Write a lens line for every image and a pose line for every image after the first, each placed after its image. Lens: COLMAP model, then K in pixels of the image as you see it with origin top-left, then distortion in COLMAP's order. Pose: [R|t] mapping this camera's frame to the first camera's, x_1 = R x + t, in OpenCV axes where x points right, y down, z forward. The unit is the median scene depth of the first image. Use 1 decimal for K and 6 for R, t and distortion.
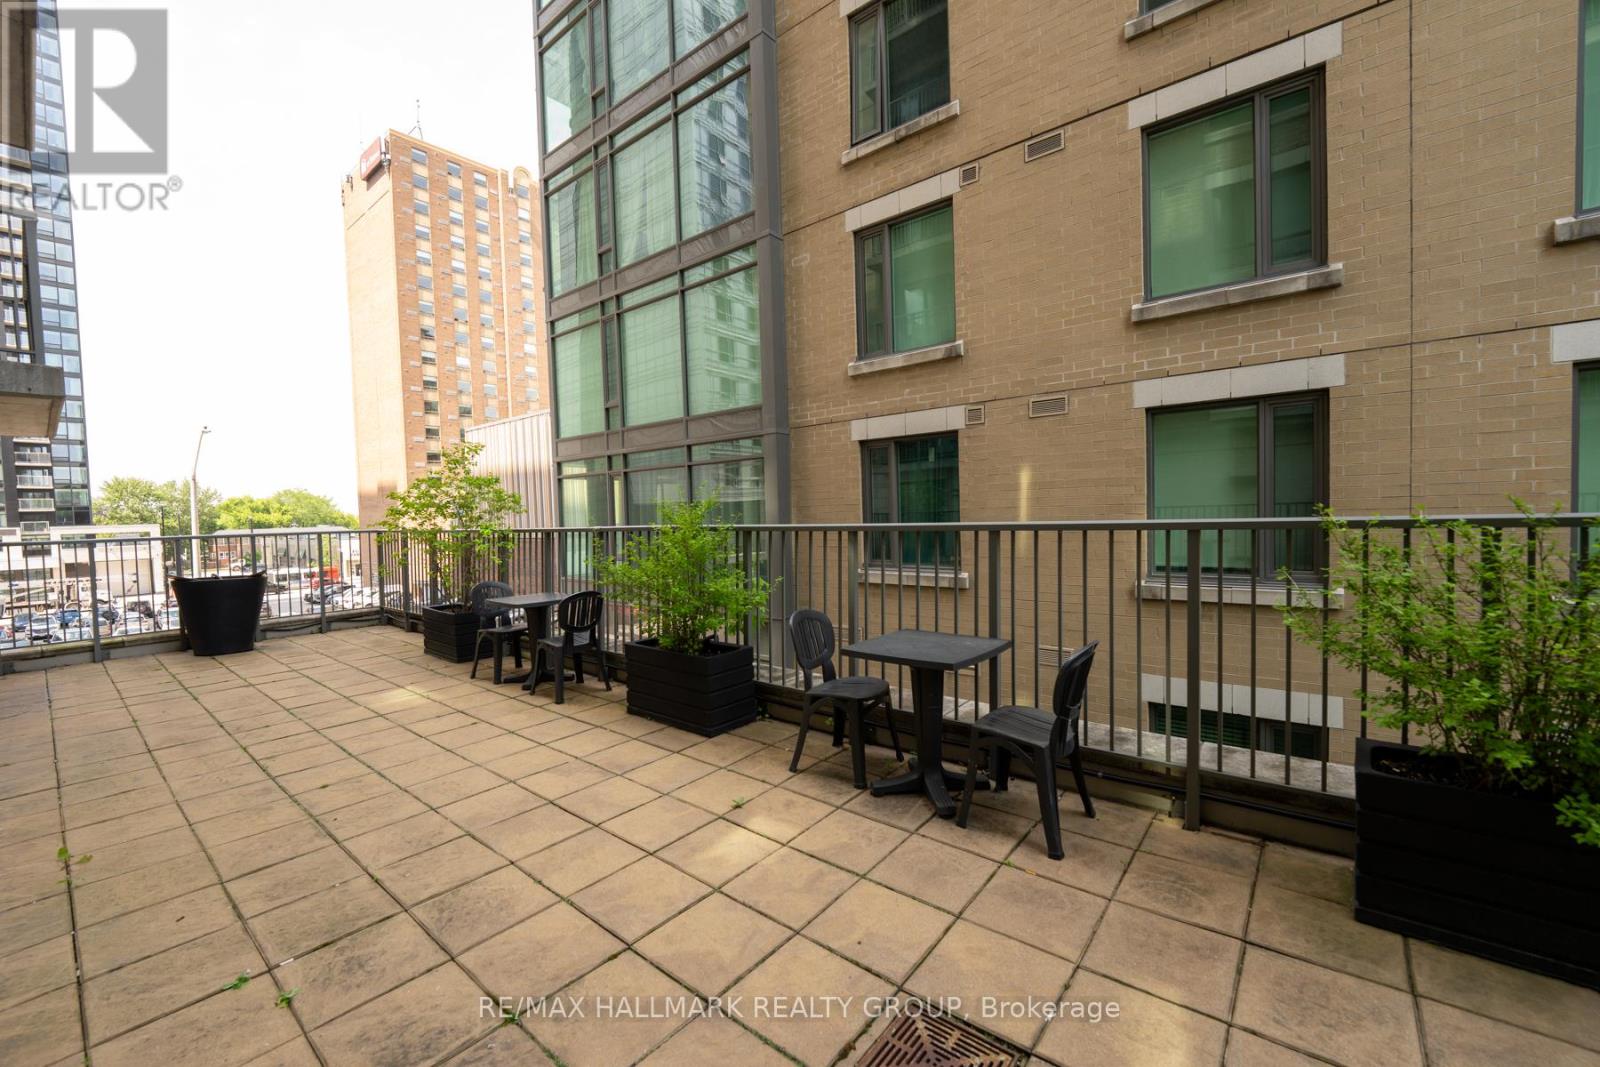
lens RADIAL K [[638.7, 0, 830.4], [0, 638.7, 523.9], [0, 0, 1]] dist [-0.009108, -0.000424]
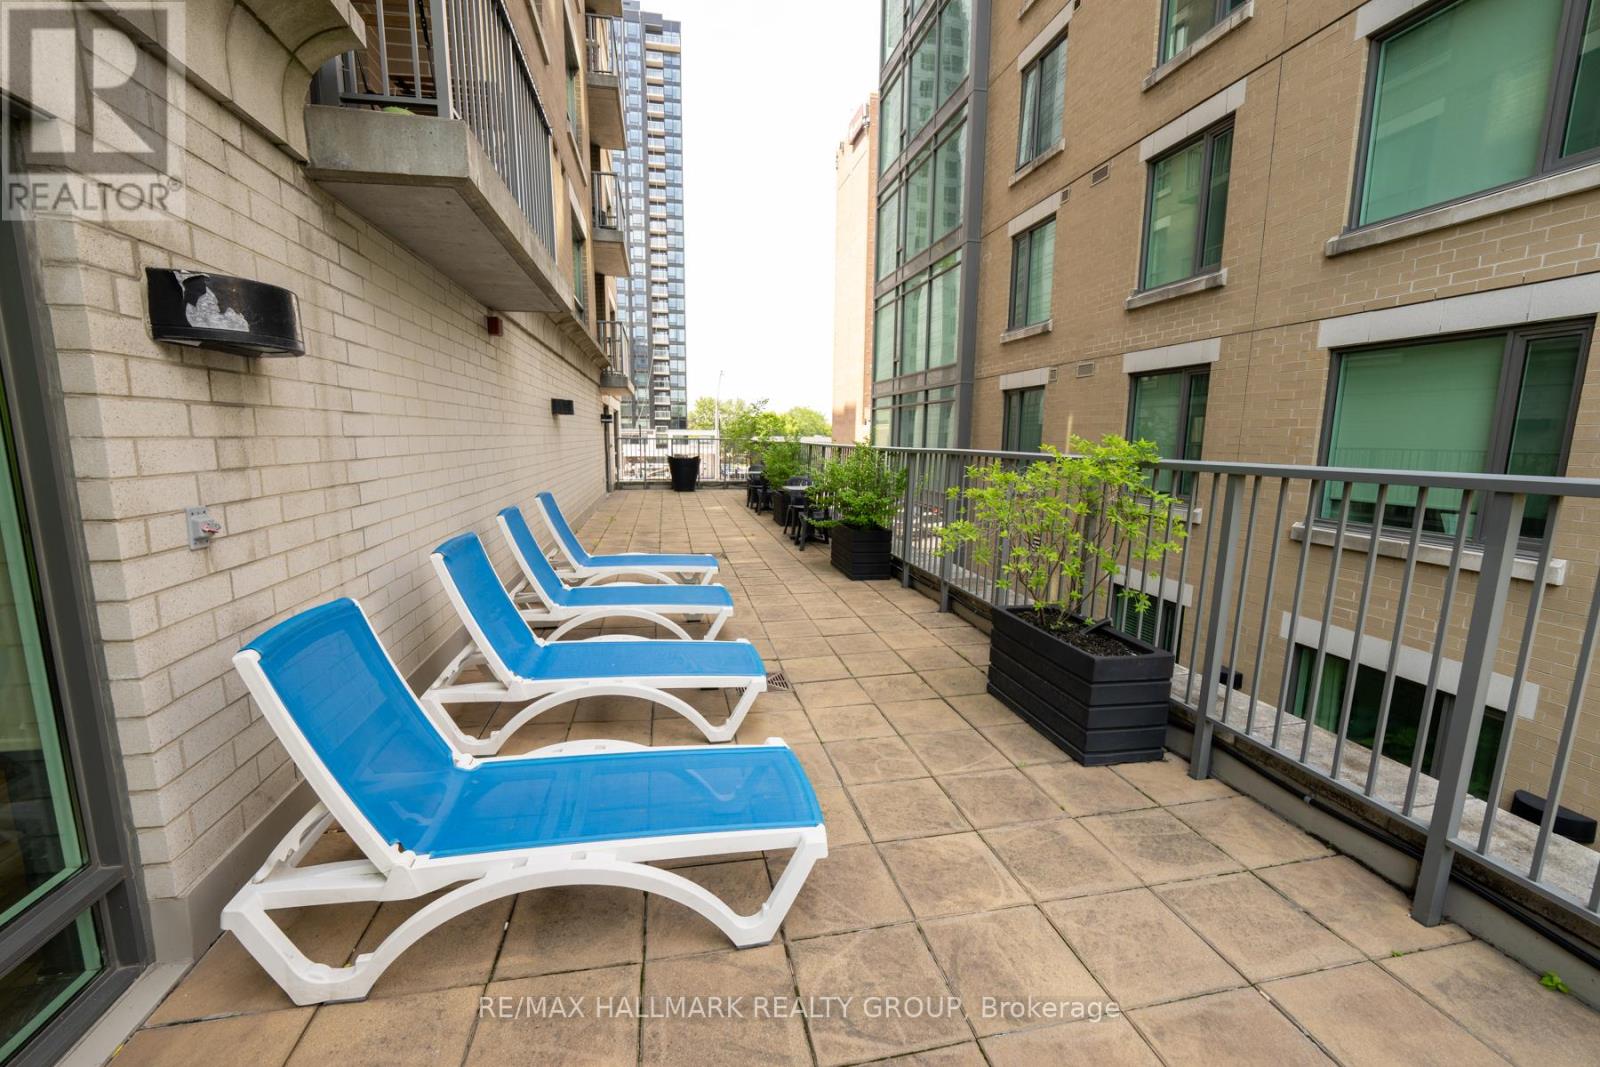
lens RADIAL K [[660.0, 0, 798.8], [0, 660.0, 540.7], [0, 0, 1]] dist [-0.002135, -0.006619]
pose [[0.759280, 0.152081, -0.632745, 0.687264], [-0.067745, 0.985499, 0.155573, 0.001606], [0.647229, -0.075258, 0.758572, -0.435025]]
